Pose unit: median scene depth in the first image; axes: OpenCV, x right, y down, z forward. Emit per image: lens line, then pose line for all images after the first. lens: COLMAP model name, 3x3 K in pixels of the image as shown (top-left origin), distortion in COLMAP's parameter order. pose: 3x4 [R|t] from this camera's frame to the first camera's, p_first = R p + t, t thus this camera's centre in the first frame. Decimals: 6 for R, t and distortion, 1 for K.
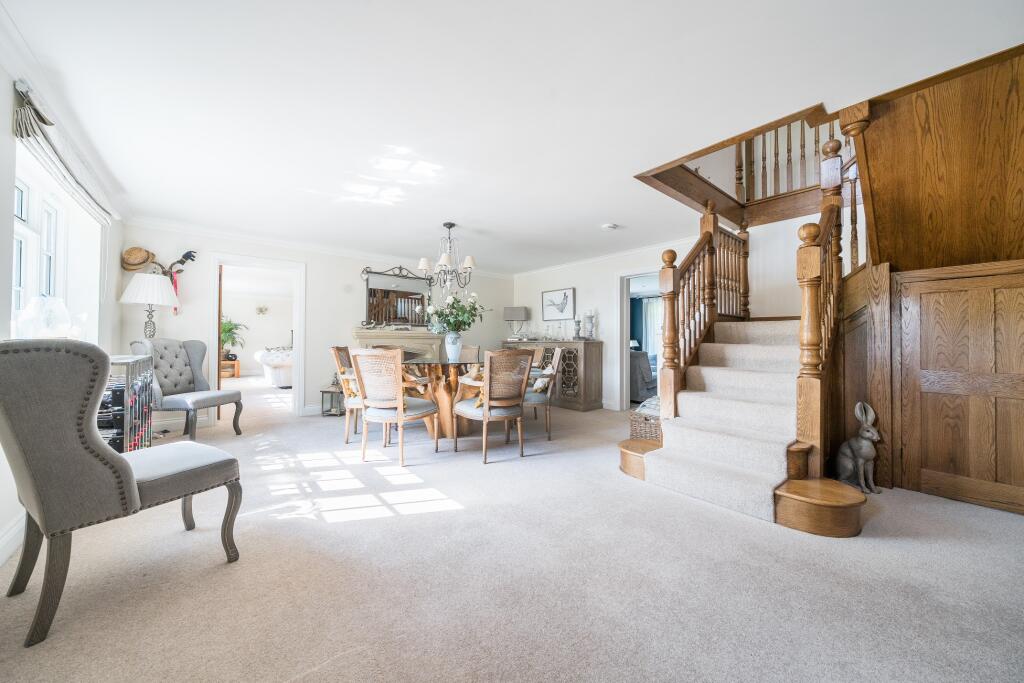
lens RADIAL K [[359.9, 0, 506.3], [0, 359.9, 338.9], [0, 0, 1]] dist [0.000505, -0.000090]
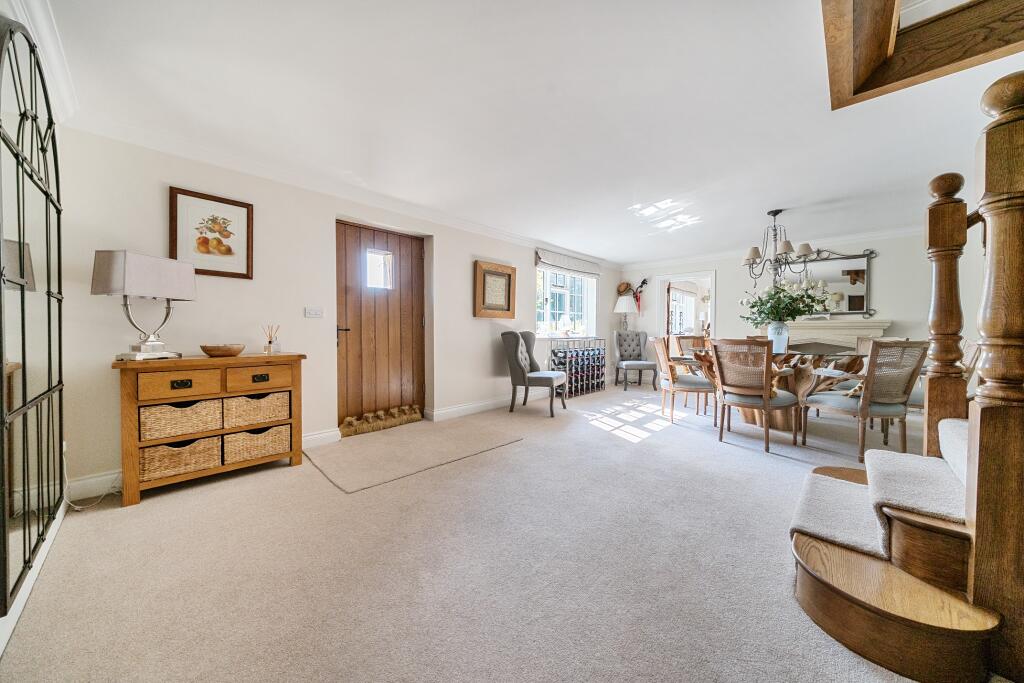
lens RADIAL K [[351.3, 0, 507.9], [0, 351.3, 337.5], [0, 0, 1]] dist [-0.005553, 0.000054]
pose [[0.110884, 0.013176, -0.993746, 0.840984], [0.002884, 0.999904, 0.013579, 0.009345], [0.993829, -0.004371, 0.110835, 0.210628]]
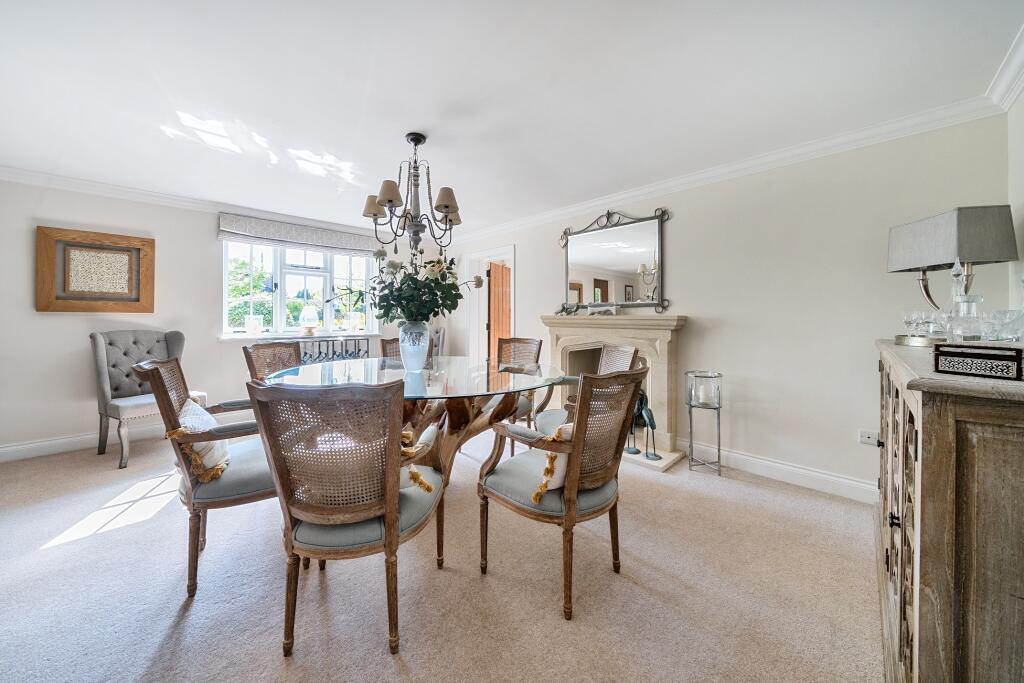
lens RADIAL K [[369.6, 0, 513.2], [0, 369.6, 318.3], [0, 0, 1]] dist [0.001031, 0.000029]
pose [[0.094189, -0.005068, -0.995541, 0.543214], [0.001952, 0.999986, -0.004906, -0.025991], [0.995552, -0.001481, 0.094198, 1.316324]]
